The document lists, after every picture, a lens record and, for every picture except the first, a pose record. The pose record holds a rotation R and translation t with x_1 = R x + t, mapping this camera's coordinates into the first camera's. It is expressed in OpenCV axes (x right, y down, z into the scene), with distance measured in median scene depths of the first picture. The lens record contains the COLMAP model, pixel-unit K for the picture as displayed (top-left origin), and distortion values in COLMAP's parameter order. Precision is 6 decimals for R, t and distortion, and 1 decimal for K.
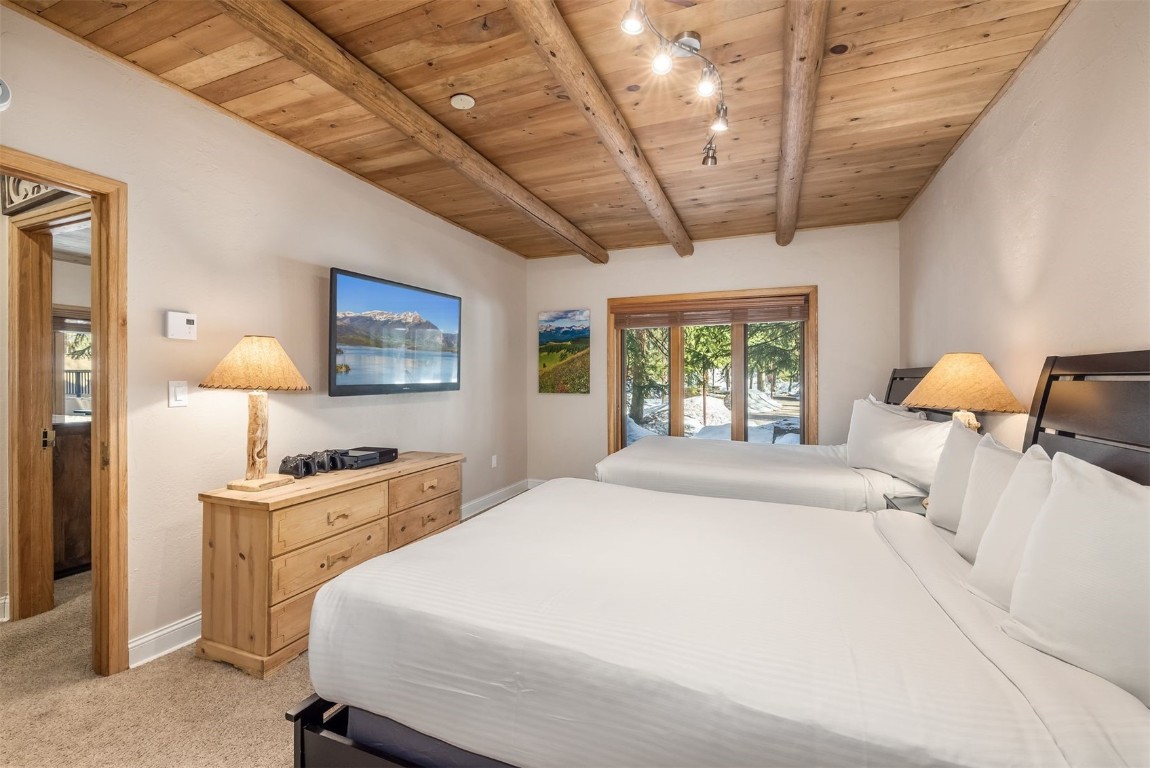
lens RADIAL K [[482.0, 0, 577.5], [0, 482.0, 380.6], [0, 0, 1]] dist [0.009443, -0.000080]
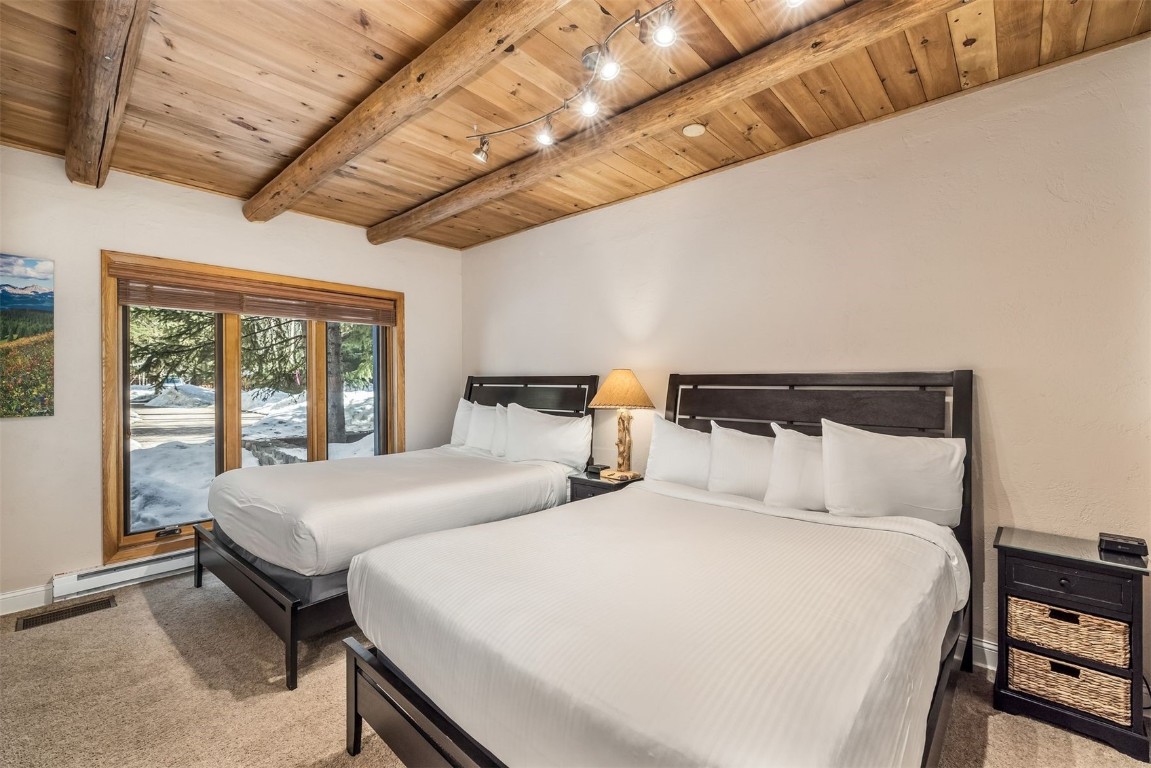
lens RADIAL K [[482.4, 0, 575.2], [0, 482.4, 381.3], [0, 0, 1]] dist [0.009443, -0.000080]
pose [[0.366330, -0.003995, 0.930477, -0.293115], [0.001986, 0.999992, 0.003512, -0.013147], [-0.930483, 0.000561, 0.366335, 0.272460]]
